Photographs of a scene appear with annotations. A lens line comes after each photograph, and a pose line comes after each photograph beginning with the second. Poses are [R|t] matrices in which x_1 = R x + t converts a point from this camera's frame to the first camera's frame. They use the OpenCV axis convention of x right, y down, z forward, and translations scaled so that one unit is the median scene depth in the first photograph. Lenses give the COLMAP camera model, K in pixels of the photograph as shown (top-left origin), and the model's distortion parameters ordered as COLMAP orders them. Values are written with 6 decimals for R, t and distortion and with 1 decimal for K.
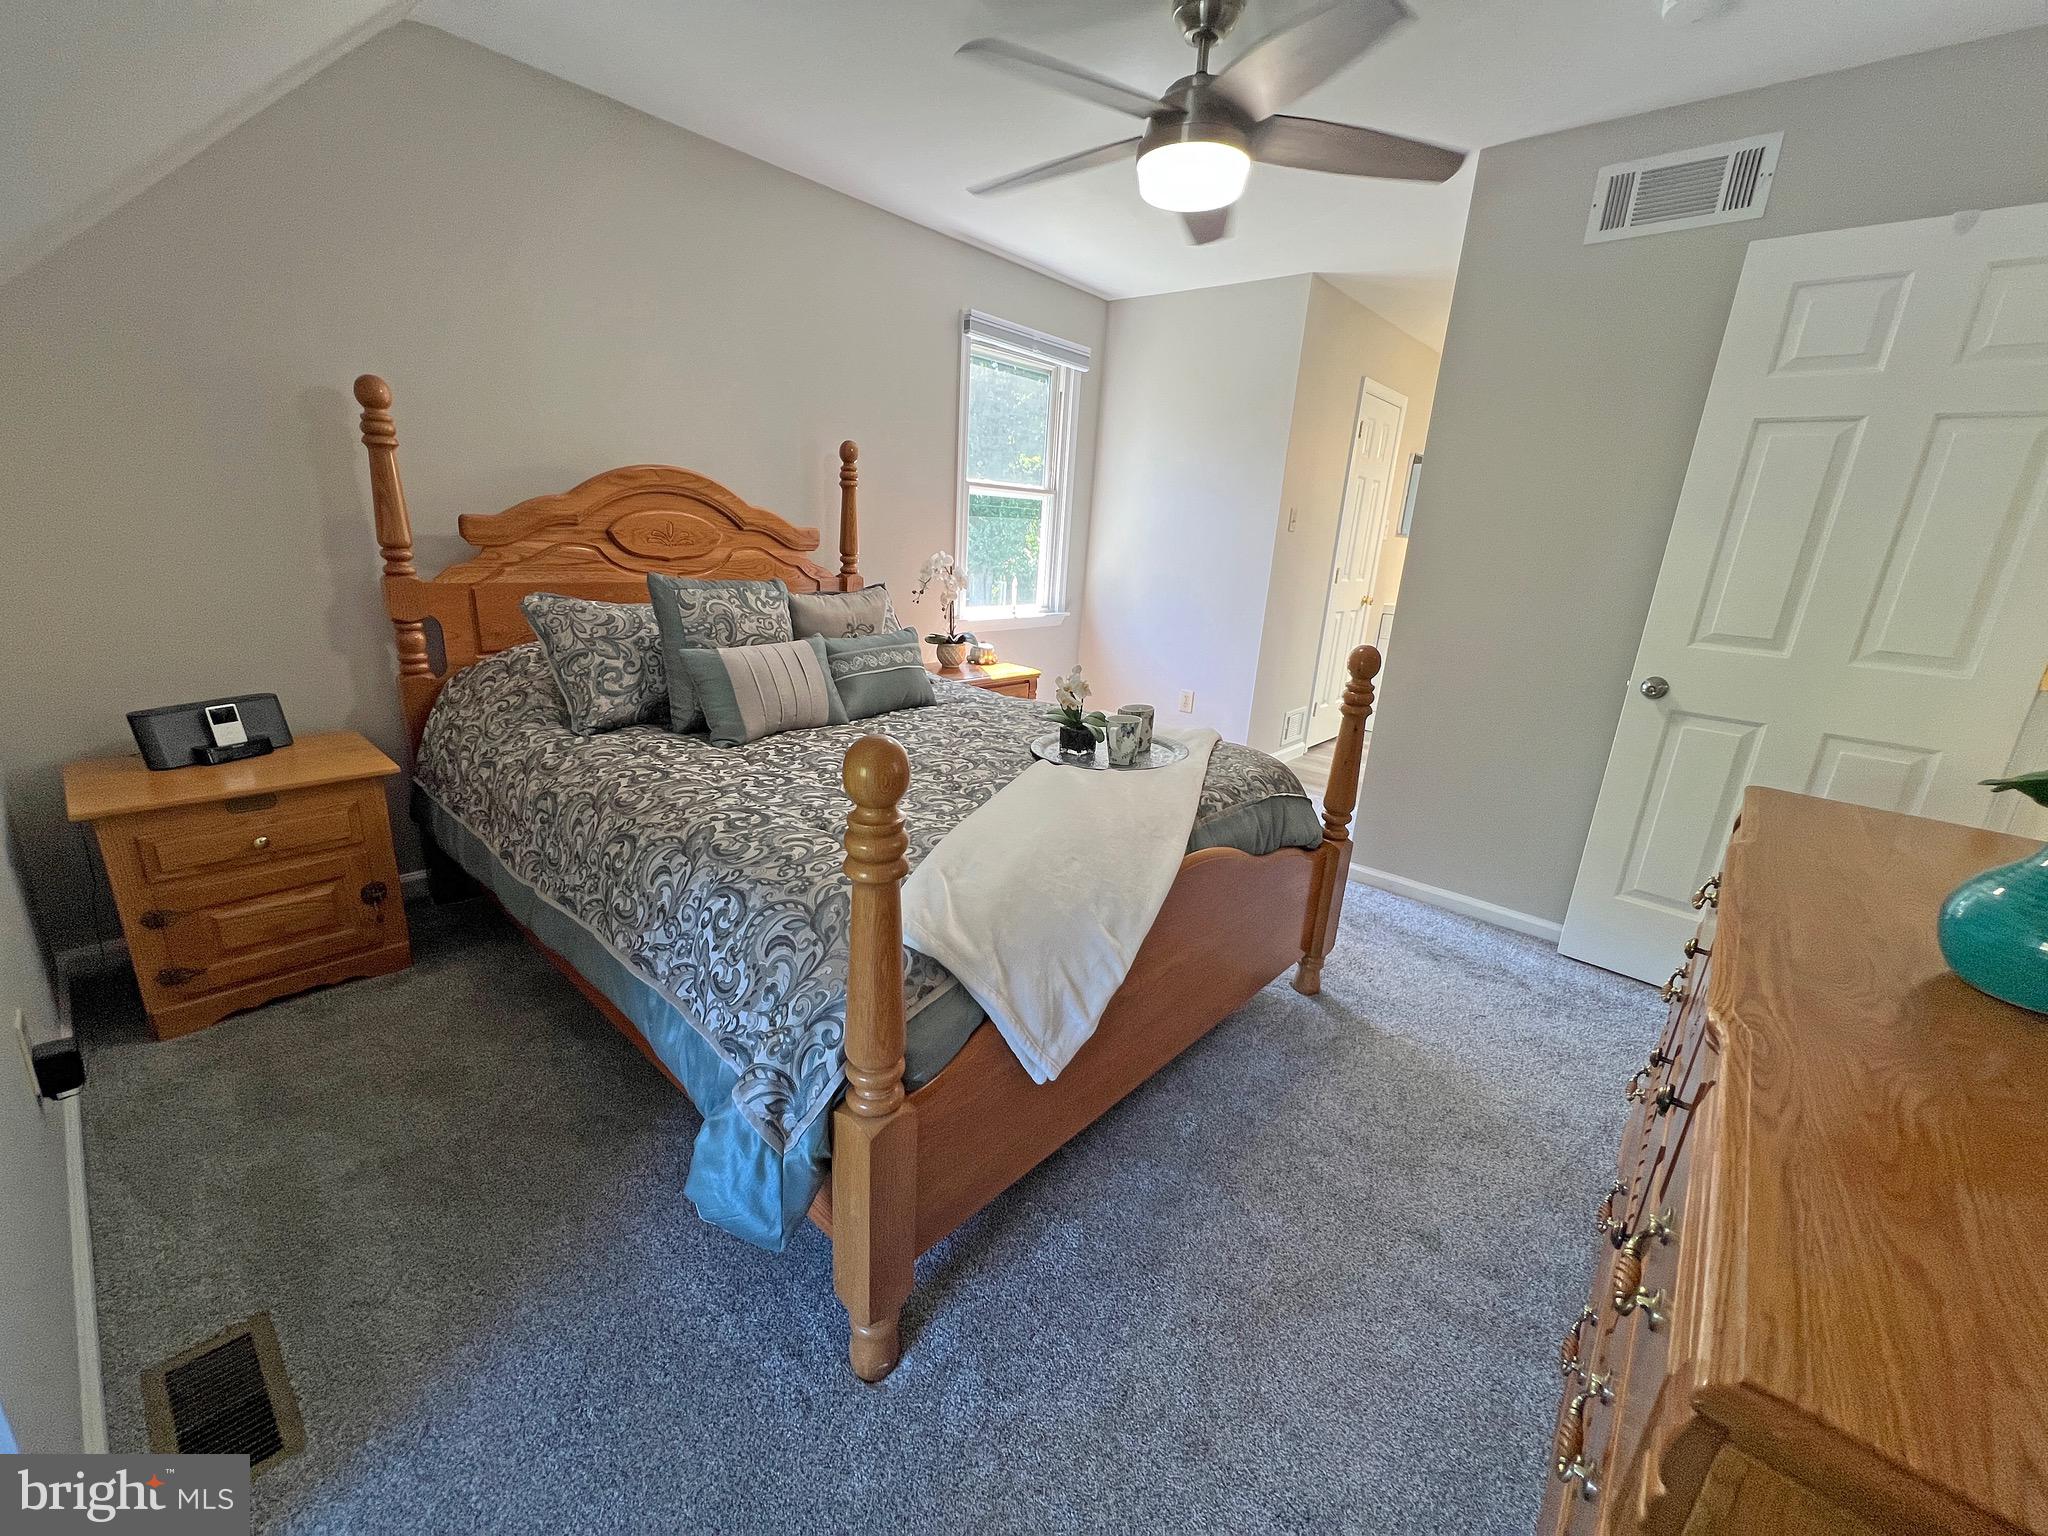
lens RADIAL K [[823.6, 0, 1024.0], [0, 823.6, 768.0], [0, 0, 1]] dist [0.001795, -0.000305]
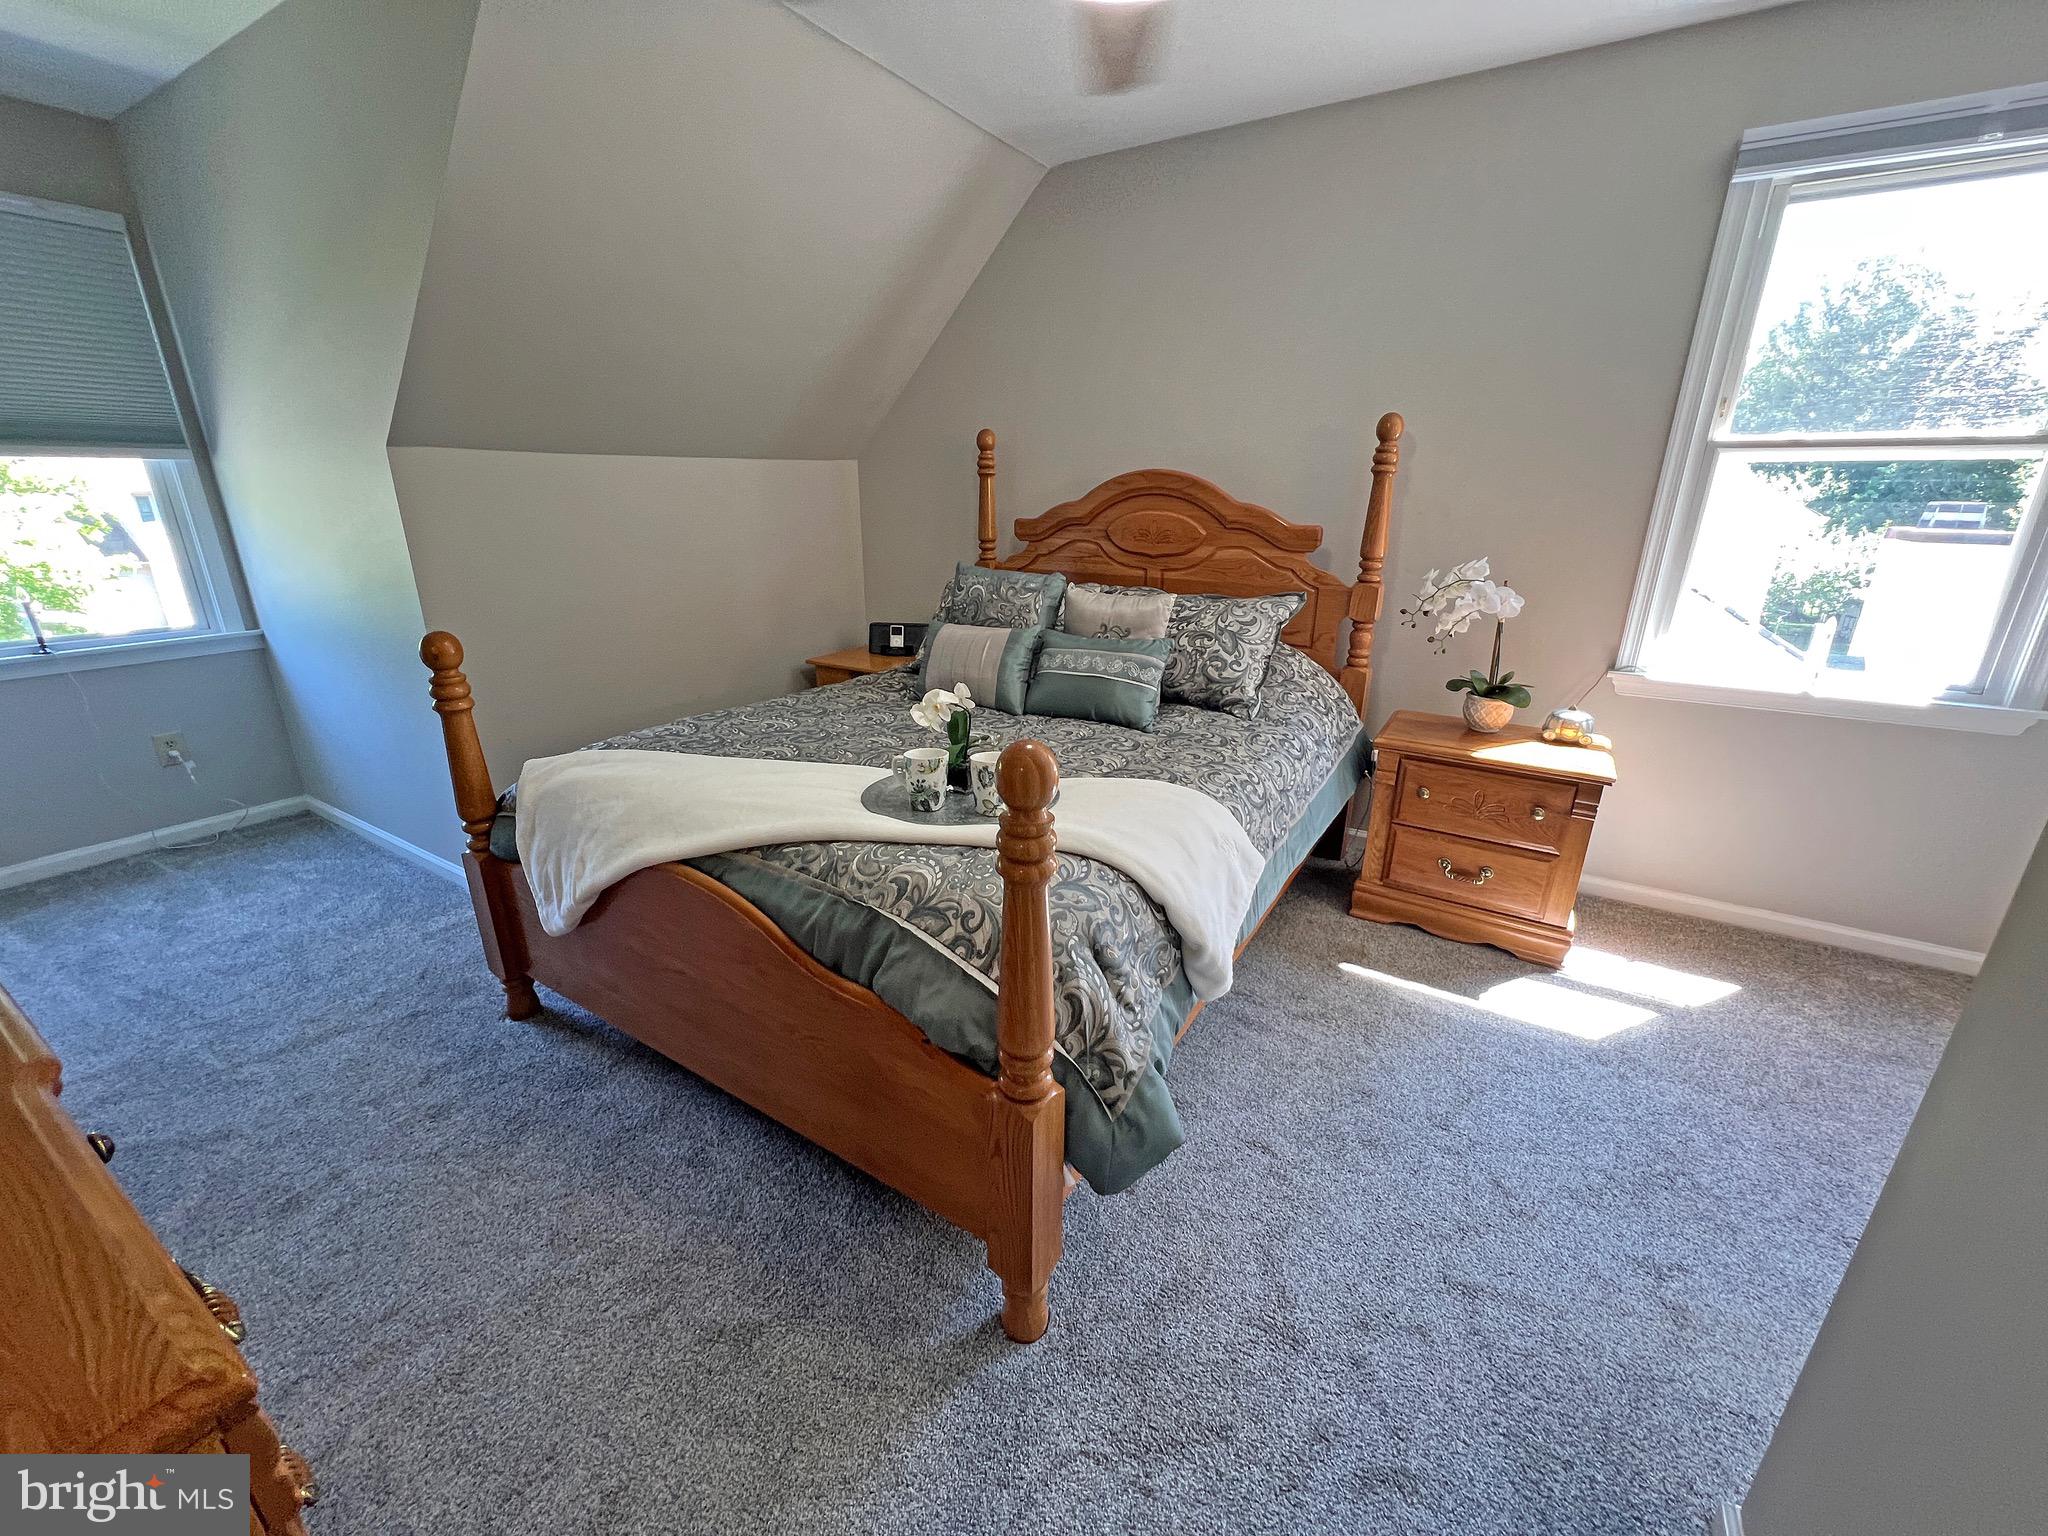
lens RADIAL K [[823.6, 0, 1024.0], [0, 823.6, 768.0], [0, 0, 1]] dist [0.001795, -0.000305]
pose [[0.168603, 0.260841, -0.950545, 0.789007], [-0.278672, 0.937621, 0.207866, -0.208697], [0.945471, 0.229844, 0.230775, 0.803956]]
